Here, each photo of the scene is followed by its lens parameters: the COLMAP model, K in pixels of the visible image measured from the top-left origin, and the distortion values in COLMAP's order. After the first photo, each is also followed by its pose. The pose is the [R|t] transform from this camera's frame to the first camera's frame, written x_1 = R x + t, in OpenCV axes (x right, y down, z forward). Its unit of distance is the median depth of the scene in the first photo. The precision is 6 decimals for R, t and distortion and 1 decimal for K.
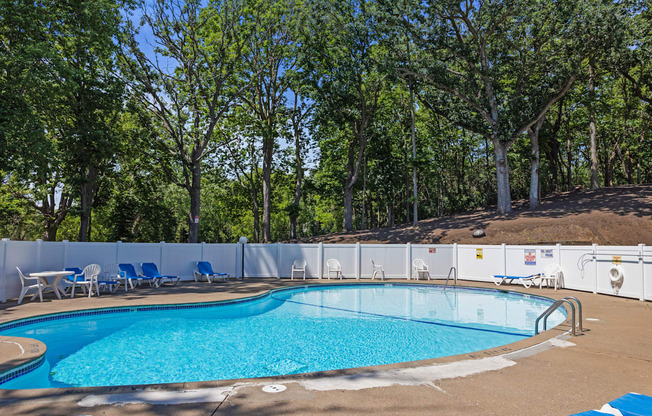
lens RADIAL K [[432.8, 0, 327.2], [0, 432.8, 209.5], [0, 0, 1]] dist [-0.002335, 0.000115]
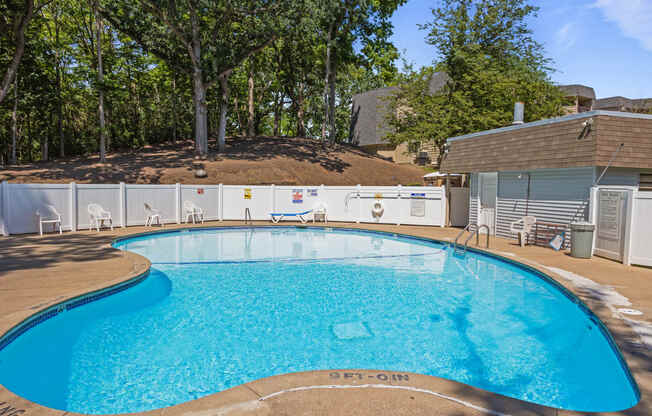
lens RADIAL K [[432.8, 0, 327.8], [0, 432.8, 209.4], [0, 0, 1]] dist [-0.002335, 0.000115]
pose [[0.612044, -0.046924, 0.789431, -0.374040], [-0.063800, 0.992054, 0.108432, 0.016200], [-0.788246, -0.116731, 0.604187, 0.243065]]
